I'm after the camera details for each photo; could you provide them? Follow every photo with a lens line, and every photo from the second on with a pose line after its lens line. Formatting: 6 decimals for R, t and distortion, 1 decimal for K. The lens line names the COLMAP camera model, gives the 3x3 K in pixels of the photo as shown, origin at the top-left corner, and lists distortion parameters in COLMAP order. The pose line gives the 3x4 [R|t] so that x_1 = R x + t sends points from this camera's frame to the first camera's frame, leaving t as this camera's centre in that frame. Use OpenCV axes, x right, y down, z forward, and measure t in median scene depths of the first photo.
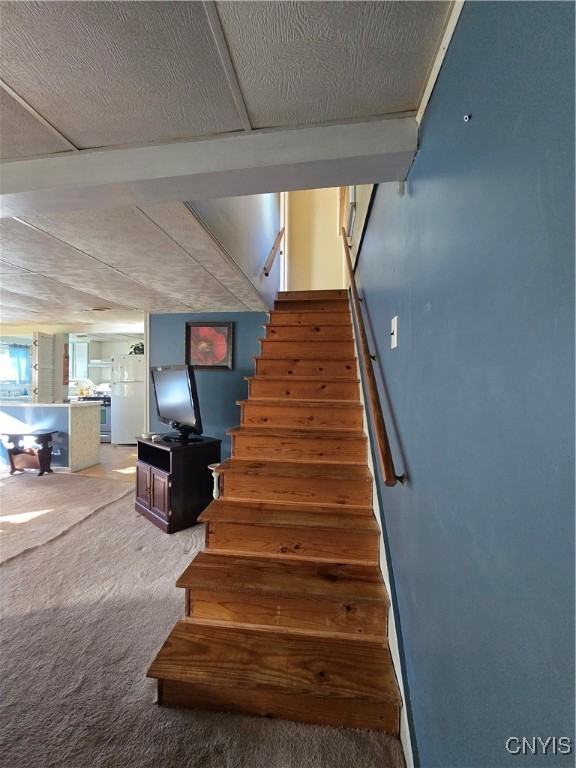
lens RADIAL K [[311.8, 0, 291.1], [0, 311.8, 379.4], [0, 0, 1]] dist [-0.001938, -0.000285]
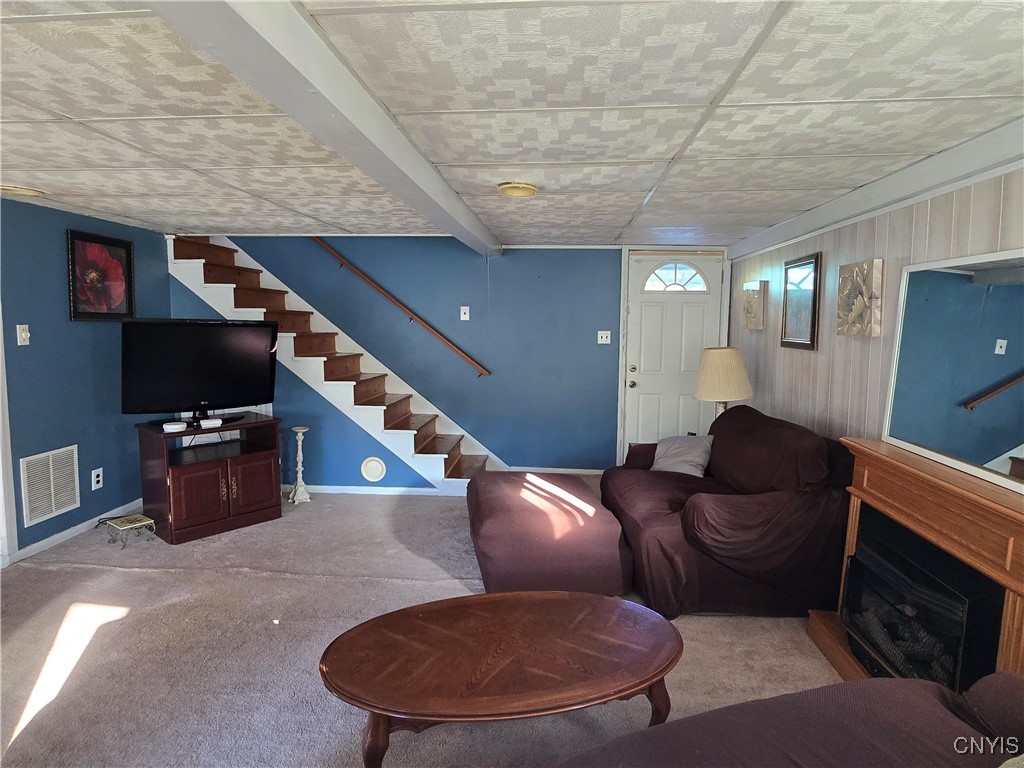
lens RADIAL K [[604.6, 0, 514.4], [0, 604.6, 379.3], [0, 0, 1]] dist [-0.003203, -0.001549]
pose [[-0.028979, -0.105250, 0.994023, -0.802433], [-0.011674, 0.994409, 0.104950, -0.026907], [-0.999512, -0.008563, -0.030046, 0.152788]]
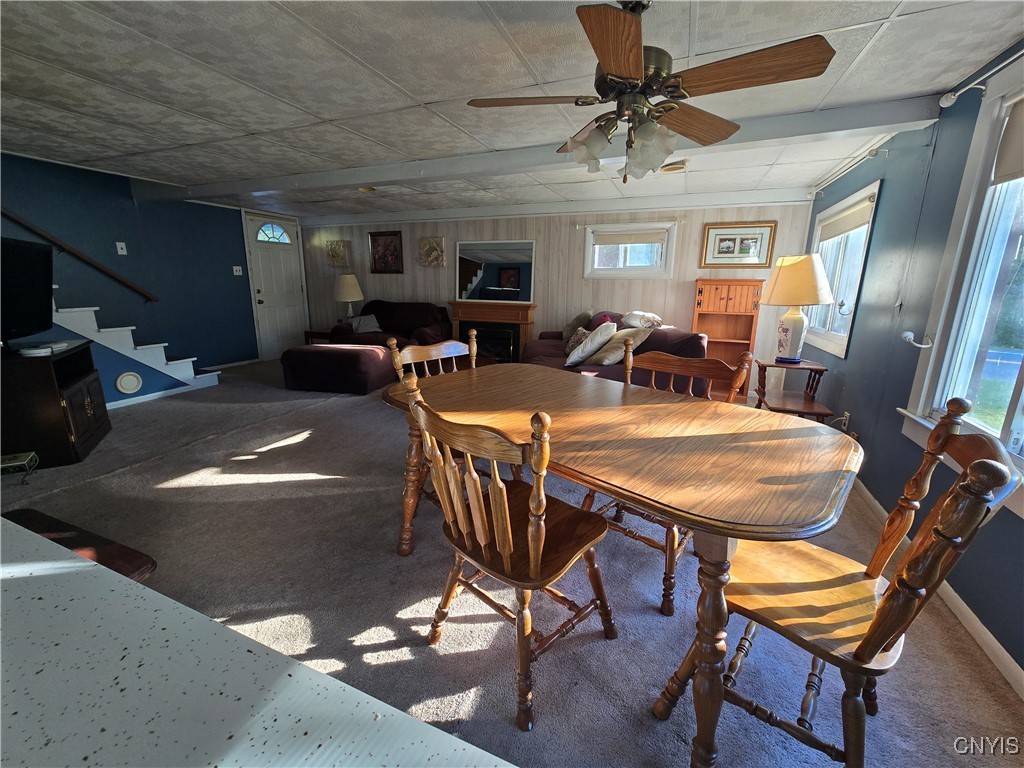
lens RADIAL K [[415.7, 0, 507.6], [0, 415.7, 377.0], [0, 0, 1]] dist [-0.001938, -0.000285]
pose [[-0.957554, -0.082532, 0.276187, -0.751982], [-0.017528, 0.973034, 0.229995, 0.009103], [-0.287721, 0.215391, -0.933179, 0.701259]]
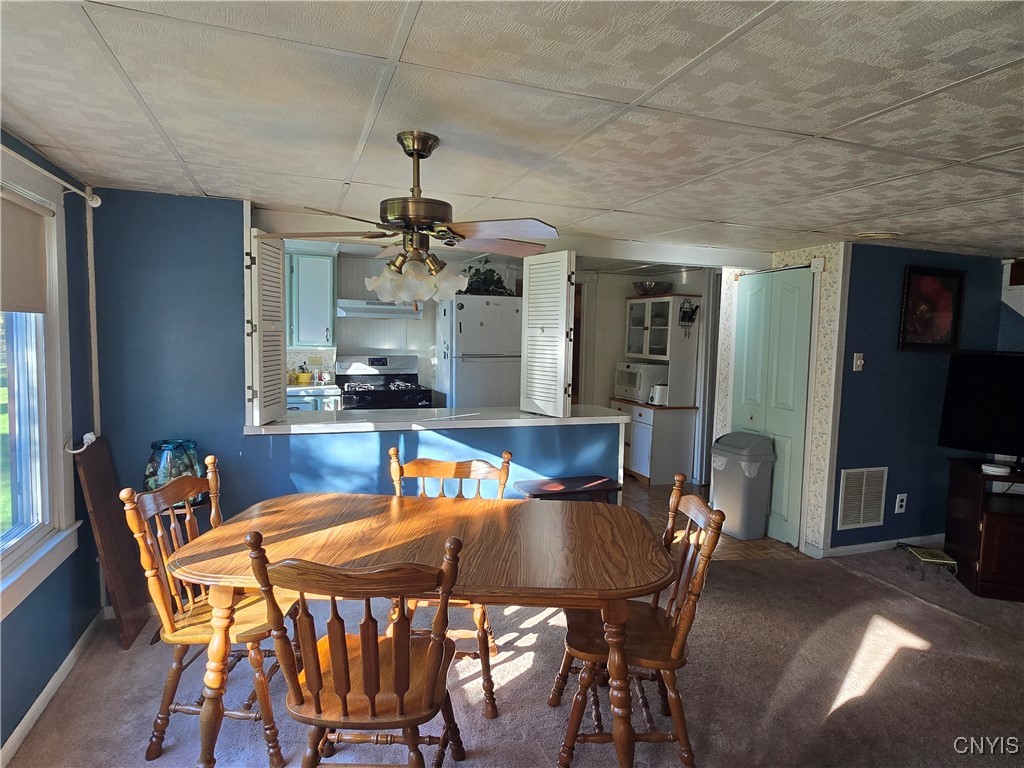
lens RADIAL K [[604.6, 0, 514.4], [0, 604.6, 379.3], [0, 0, 1]] dist [-0.003203, -0.001549]
pose [[0.901566, -0.016509, 0.432327, -0.829444], [-0.021041, 0.996416, 0.081929, -0.030085], [-0.432130, -0.082960, 0.897987, 0.175358]]
